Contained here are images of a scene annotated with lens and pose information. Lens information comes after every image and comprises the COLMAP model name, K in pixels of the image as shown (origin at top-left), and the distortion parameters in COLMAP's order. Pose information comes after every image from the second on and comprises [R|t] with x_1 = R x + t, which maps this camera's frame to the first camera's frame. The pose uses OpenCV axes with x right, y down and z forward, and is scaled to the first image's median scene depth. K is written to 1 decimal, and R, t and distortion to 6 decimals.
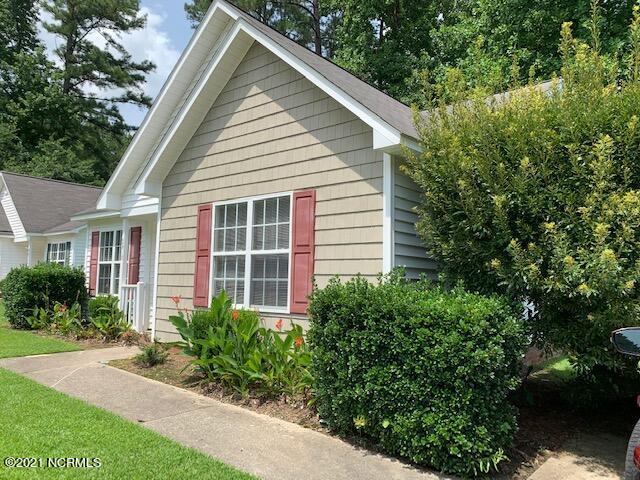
lens RADIAL K [[490.5, 0, 320.0], [0, 490.5, 240.0], [0, 0, 1]] dist [0.002342, -0.000456]
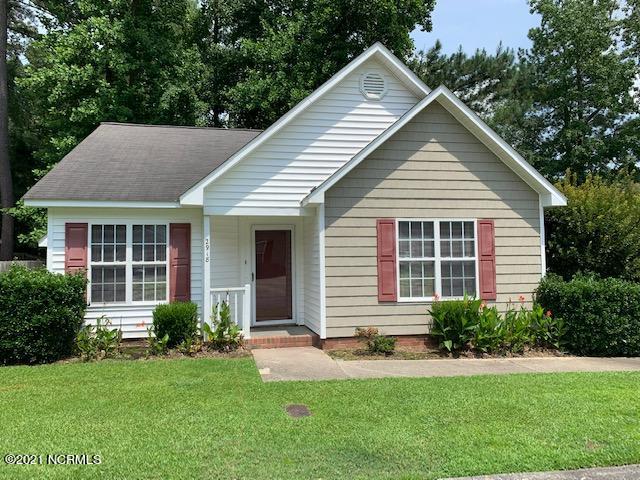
lens RADIAL K [[490.5, 0, 320.0], [0, 490.5, 240.0], [0, 0, 1]] dist [0.002342, -0.000456]
pose [[0.652122, 0.010499, 0.758042, -1.375252], [-0.045019, 0.998676, 0.024898, -0.046168], [-0.756776, -0.050363, 0.651731, 0.347934]]
